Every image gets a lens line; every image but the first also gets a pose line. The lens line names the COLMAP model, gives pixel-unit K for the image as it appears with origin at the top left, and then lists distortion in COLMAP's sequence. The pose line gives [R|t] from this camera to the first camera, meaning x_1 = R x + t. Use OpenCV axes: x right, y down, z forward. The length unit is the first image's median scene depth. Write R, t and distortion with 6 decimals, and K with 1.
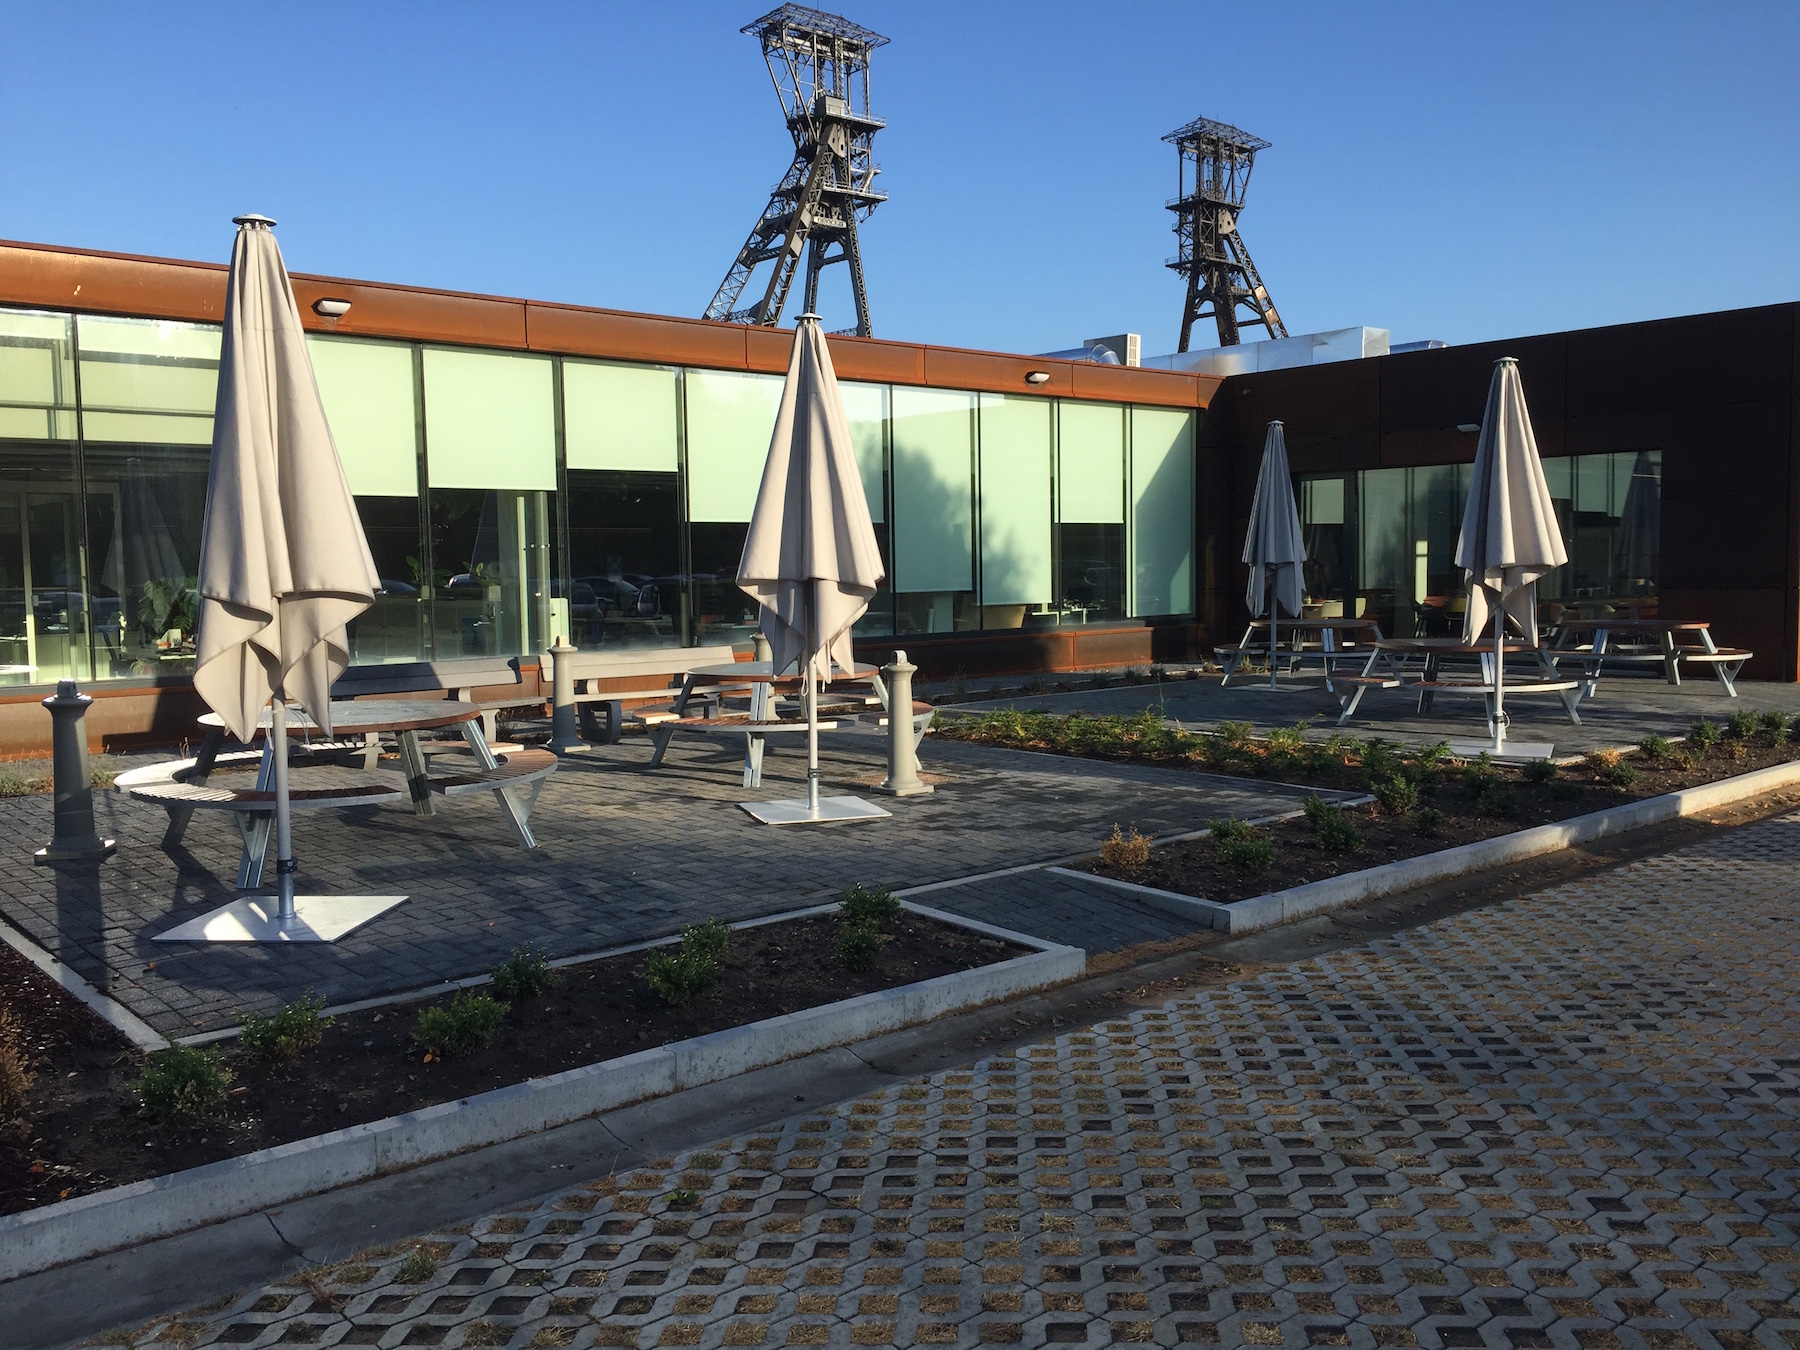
lens RADIAL K [[1525.8, 0, 904.1], [0, 1525.8, 669.3], [0, 0, 1]] dist [0.070542, -0.085950]
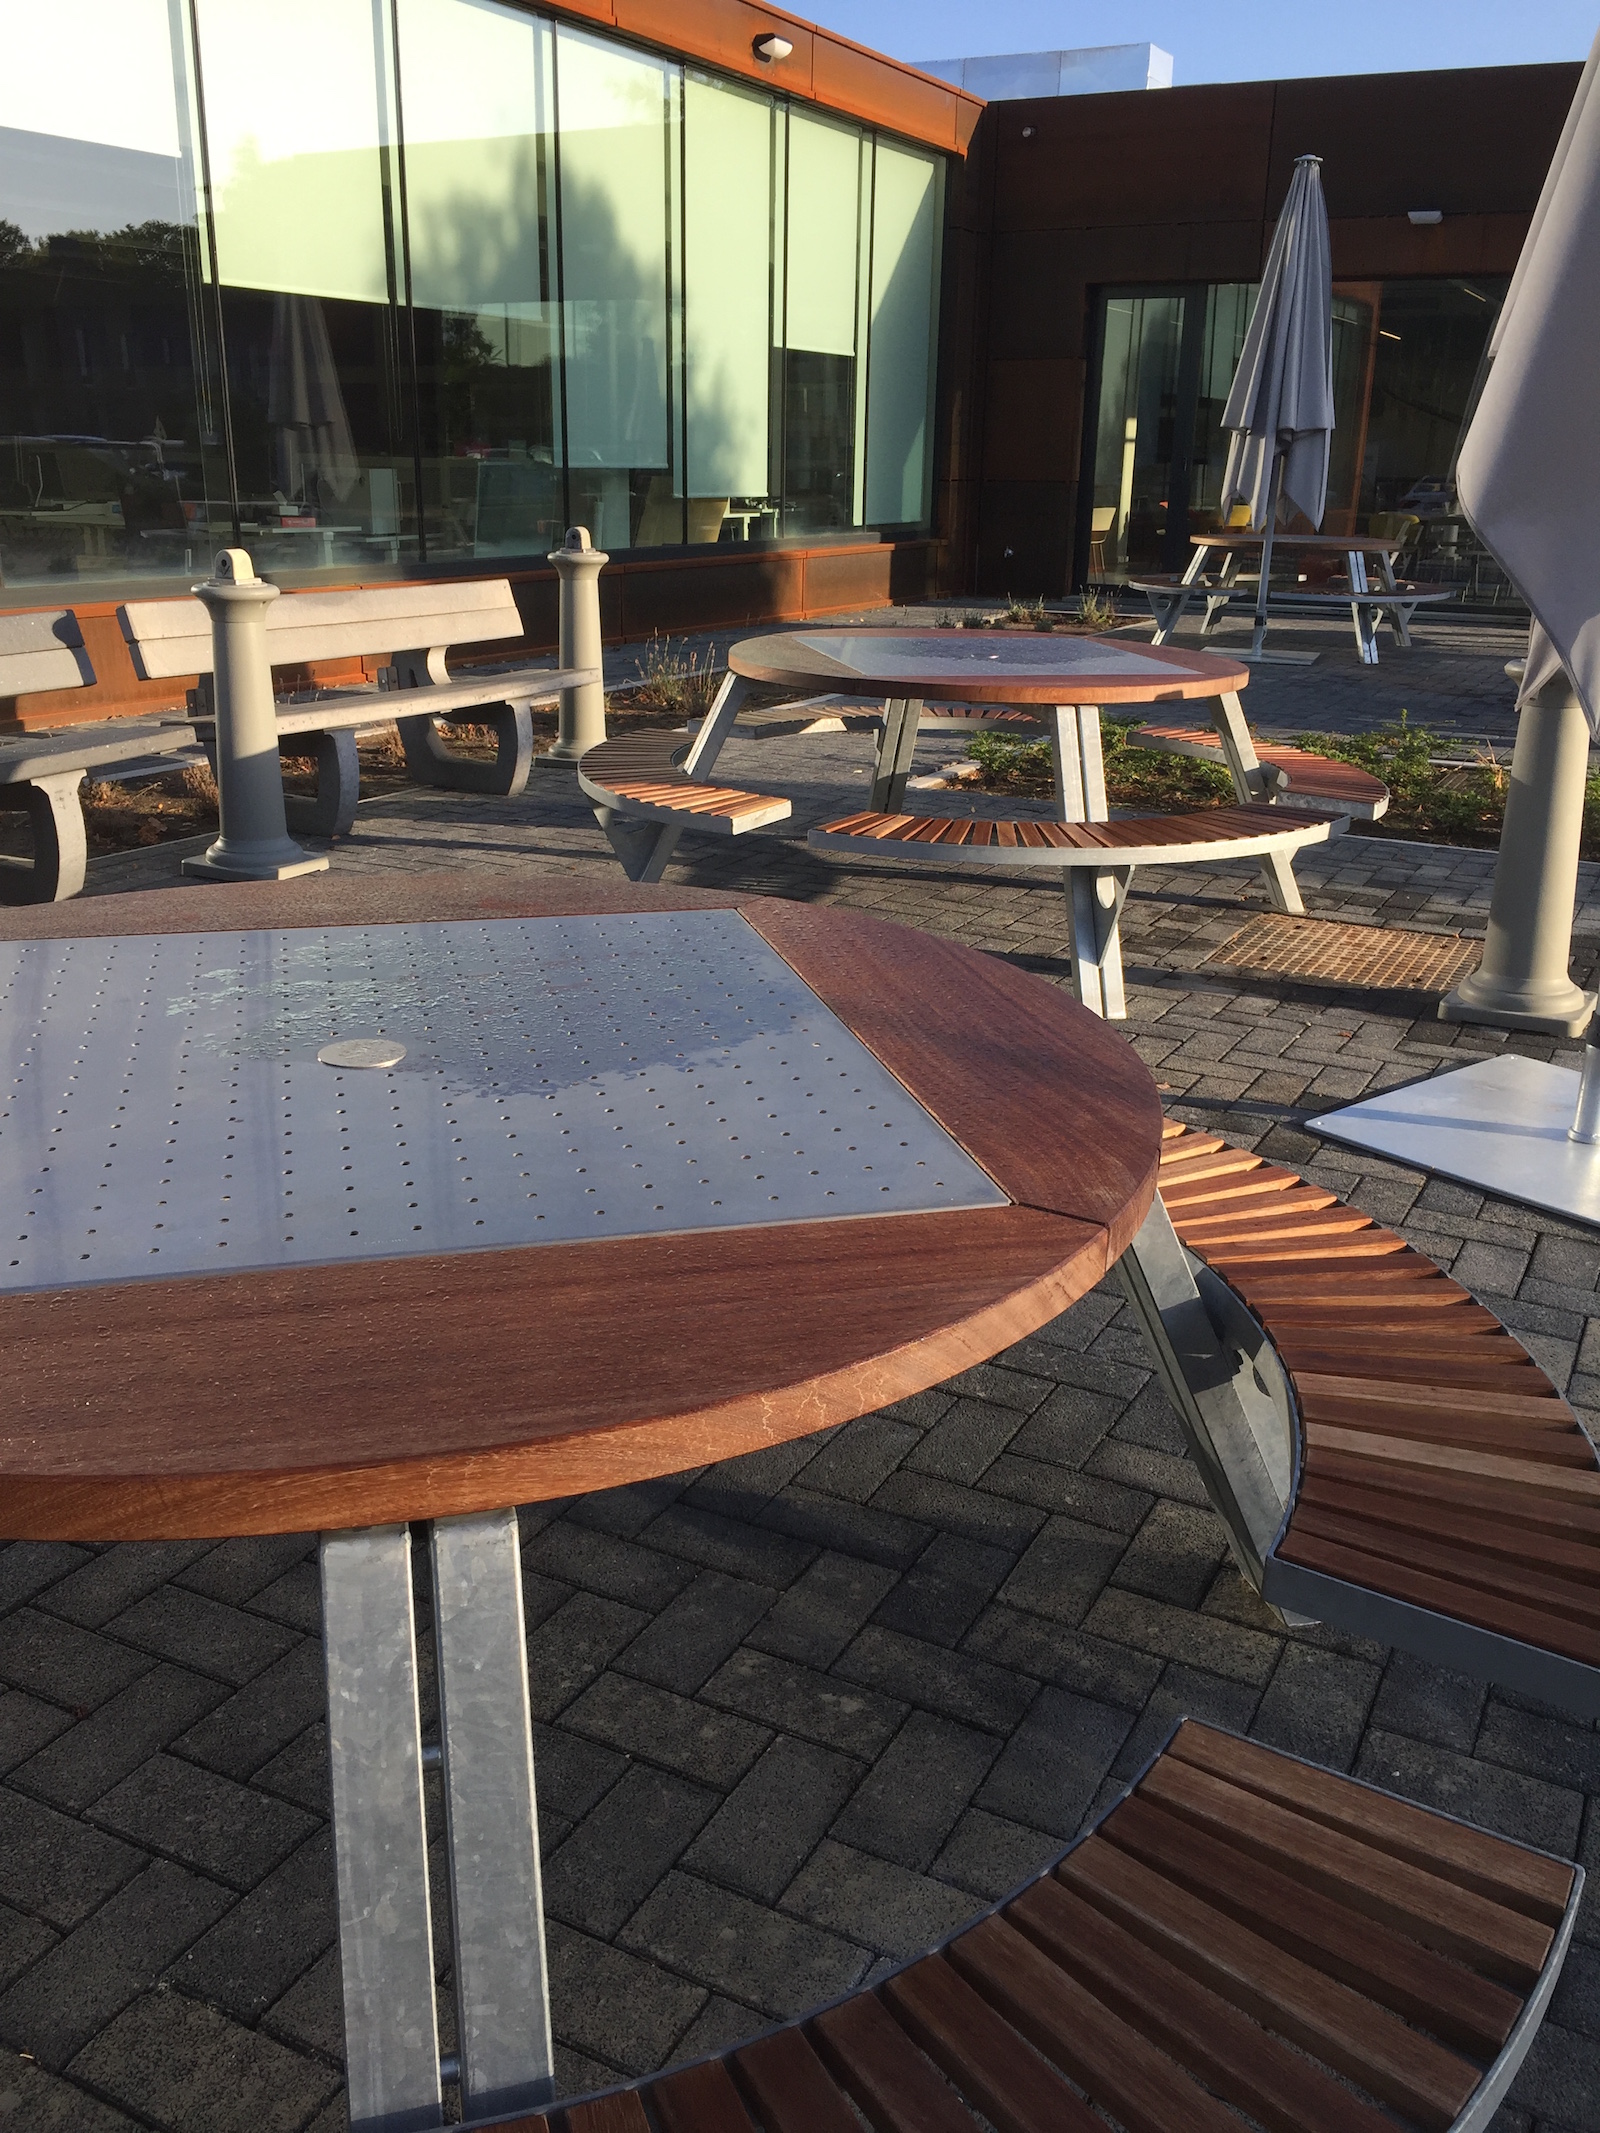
lens RADIAL K [[1808.1, 0, 797.2], [0, 1808.1, 1073.3], [0, 0, 1]] dist [0.070542, -0.085950]
pose [[0.933383, -0.084476, 0.348799, -0.152769], [-0.007317, 0.967220, 0.253833, -0.007655], [-0.358808, -0.239475, 0.902169, 0.325538]]
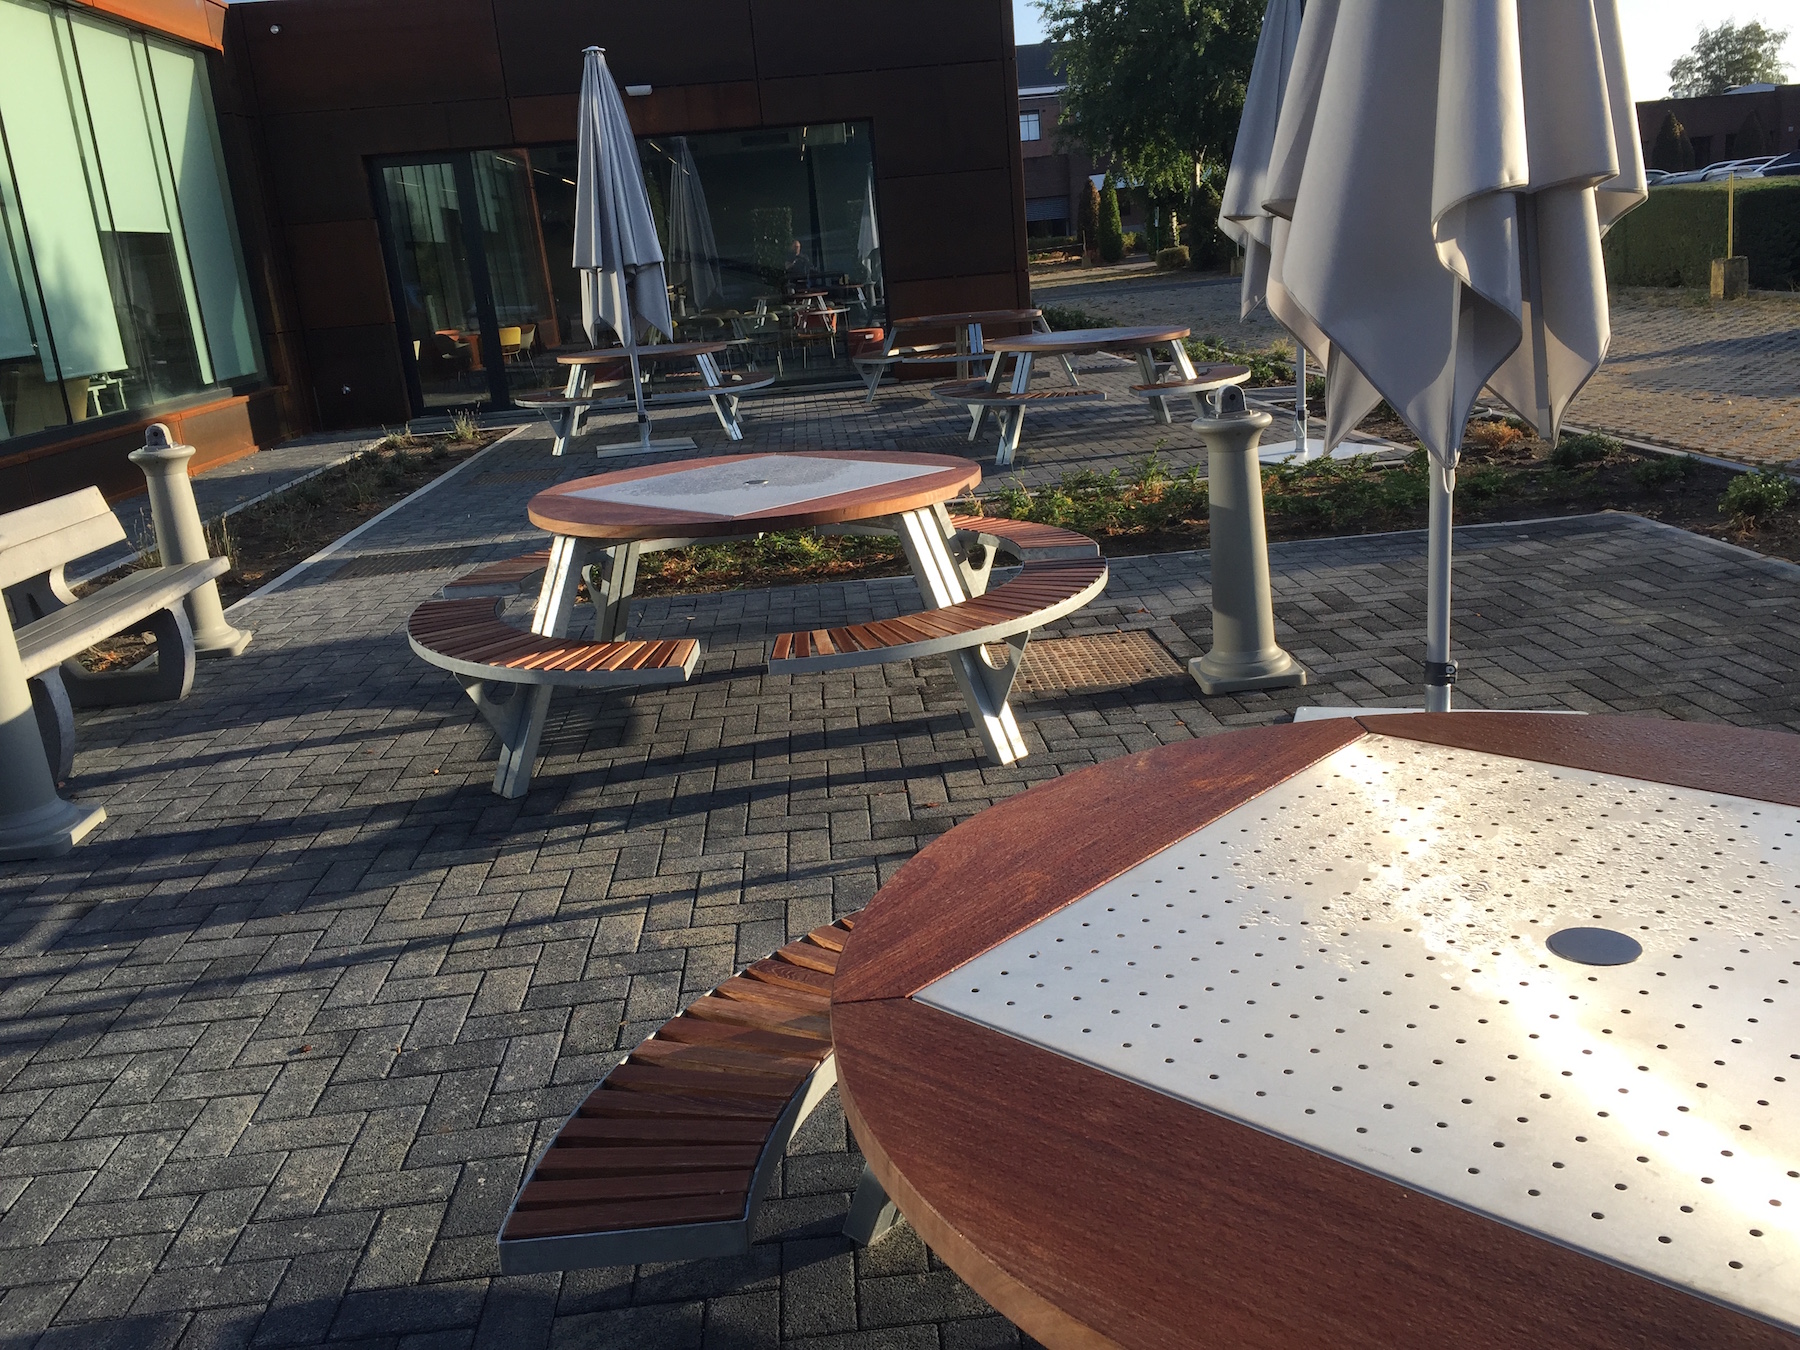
lens RADIAL K [[1525.8, 0, 904.1], [0, 1525.8, 669.3], [0, 0, 1]] dist [0.070542, -0.085950]
pose [[0.604379, -0.244200, 0.758349, -0.210362], [0.126976, 0.969224, 0.210909, -0.018815], [-0.786514, -0.031177, 0.616785, 0.384826]]
